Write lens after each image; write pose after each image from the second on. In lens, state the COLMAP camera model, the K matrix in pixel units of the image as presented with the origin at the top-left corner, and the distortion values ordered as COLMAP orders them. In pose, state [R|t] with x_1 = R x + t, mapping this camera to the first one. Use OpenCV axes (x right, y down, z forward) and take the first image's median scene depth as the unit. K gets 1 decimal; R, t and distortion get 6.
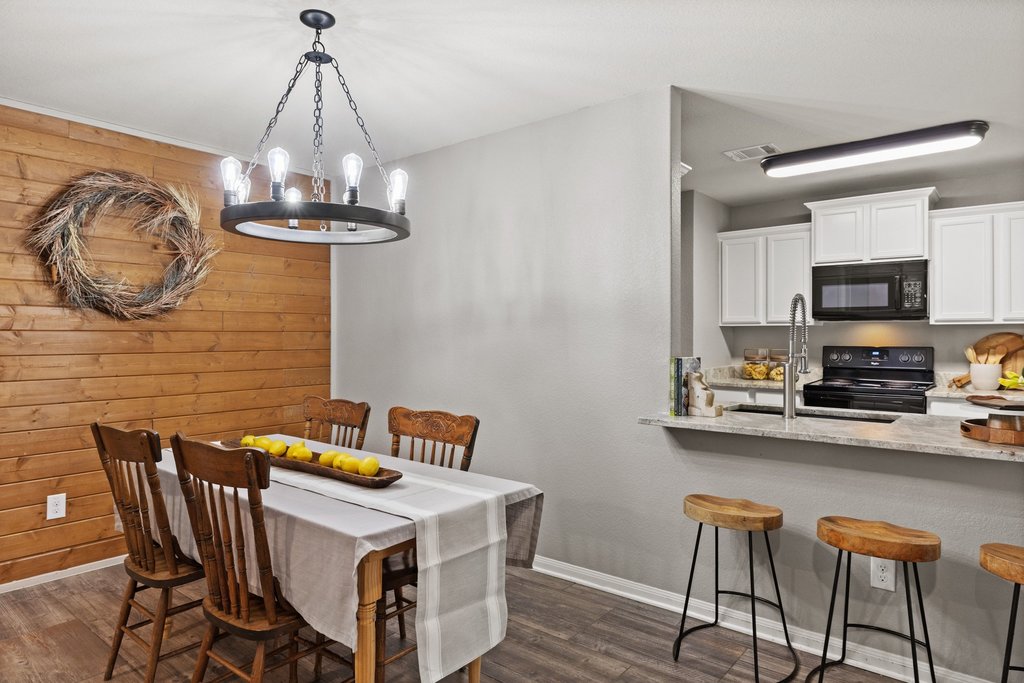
lens RADIAL K [[624.1, 0, 512.3], [0, 624.1, 336.8], [0, 0, 1]] dist [-0.003389, -0.000727]
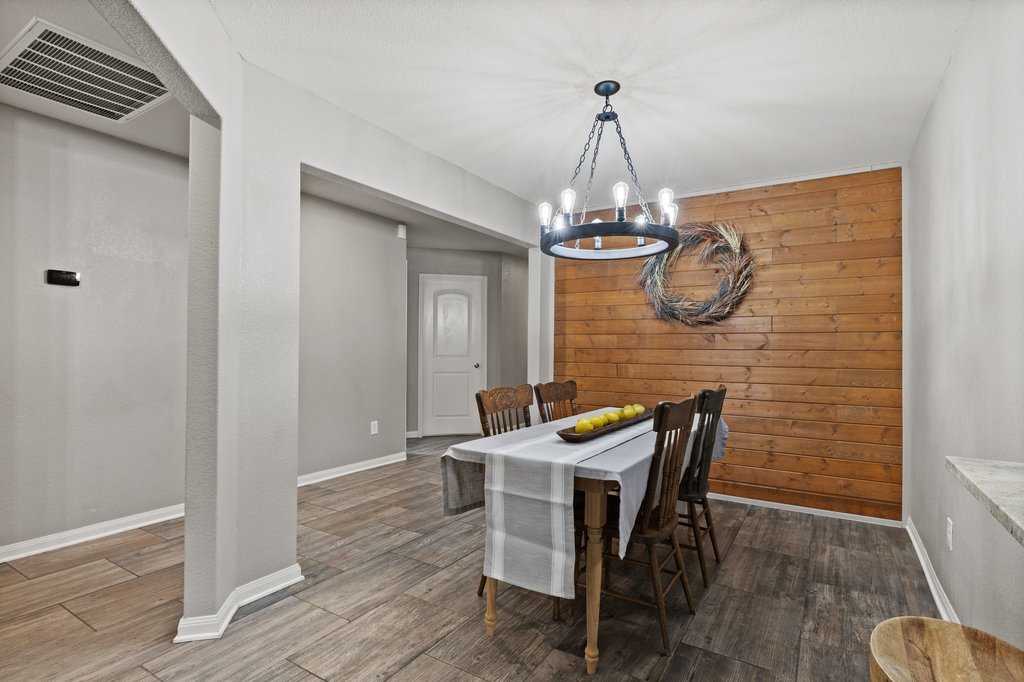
lens RADIAL K [[500.7, 0, 512.9], [0, 500.7, 344.7], [0, 0, 1]] dist [-0.000873, -0.000383]
pose [[0.123402, -0.006599, -0.992335, 0.466039], [-0.010963, 0.999908, -0.008013, 0.029780], [0.992296, 0.011868, 0.123318, 0.441043]]
